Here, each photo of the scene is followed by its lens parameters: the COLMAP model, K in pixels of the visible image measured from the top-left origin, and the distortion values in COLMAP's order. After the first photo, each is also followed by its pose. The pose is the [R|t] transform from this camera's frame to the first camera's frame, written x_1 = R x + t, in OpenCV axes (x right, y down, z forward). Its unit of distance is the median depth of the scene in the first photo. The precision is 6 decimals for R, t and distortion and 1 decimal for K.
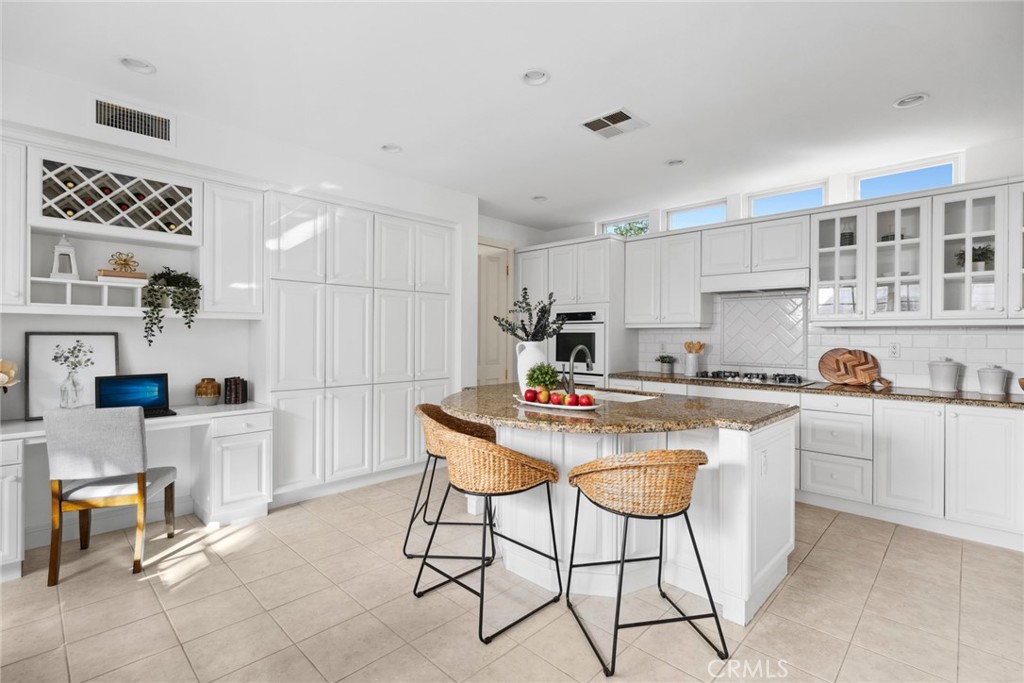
lens RADIAL K [[467.7, 0, 514.3], [0, 467.7, 336.2], [0, 0, 1]] dist [0.000795, -0.000193]
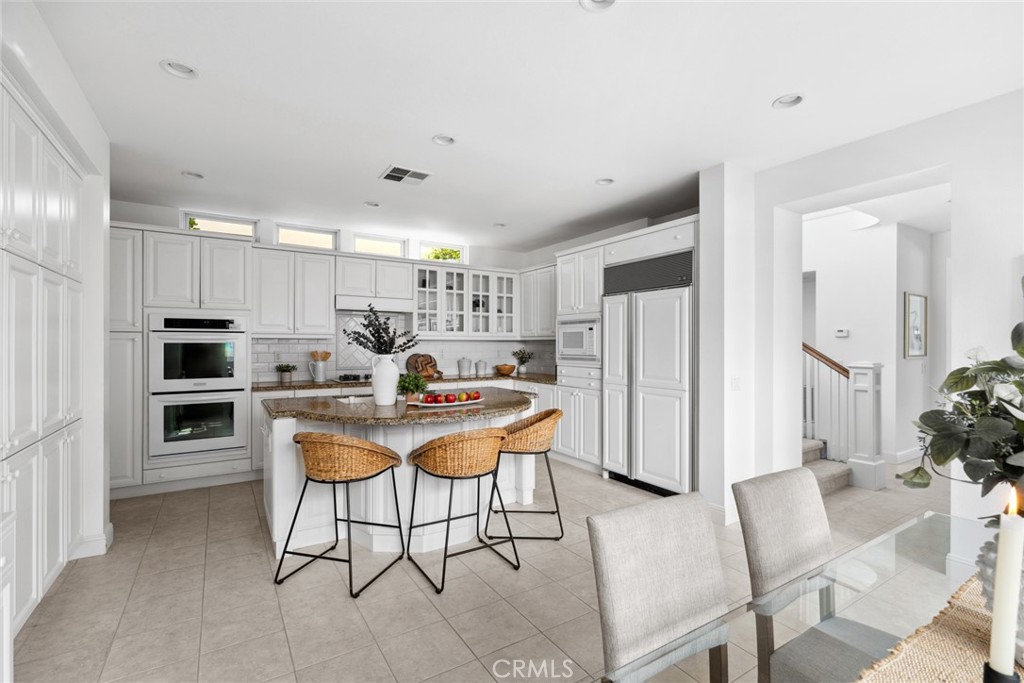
lens RADIAL K [[467.7, 0, 514.3], [0, 467.7, 336.2], [0, 0, 1]] dist [0.000795, -0.000193]
pose [[0.230278, 0.008957, 0.973084, -0.877893], [-0.002307, 0.999960, -0.008658, -0.022073], [-0.973122, -0.000251, 0.230289, 0.417415]]
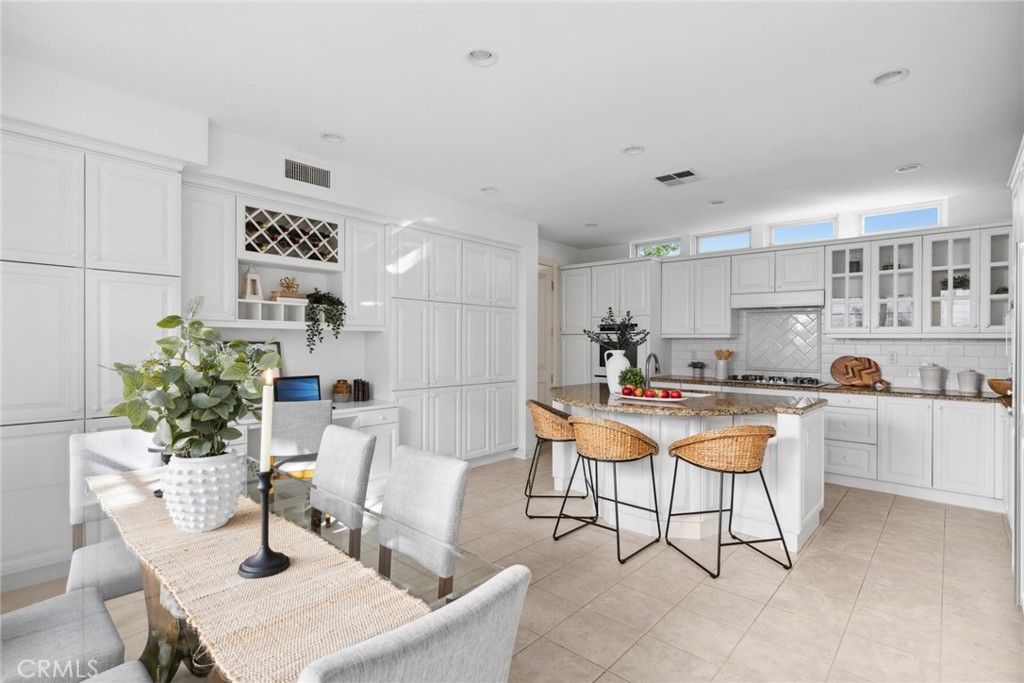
lens RADIAL K [[485.7, 0, 512.0], [0, 485.7, 341.5], [0, 0, 1]] dist [-0.002043, -0.000041]
pose [[0.999349, 0.002553, 0.035997, -0.272008], [-0.002469, 0.999994, -0.002385, -0.007331], [-0.036002, 0.002295, 0.999349, -0.279278]]
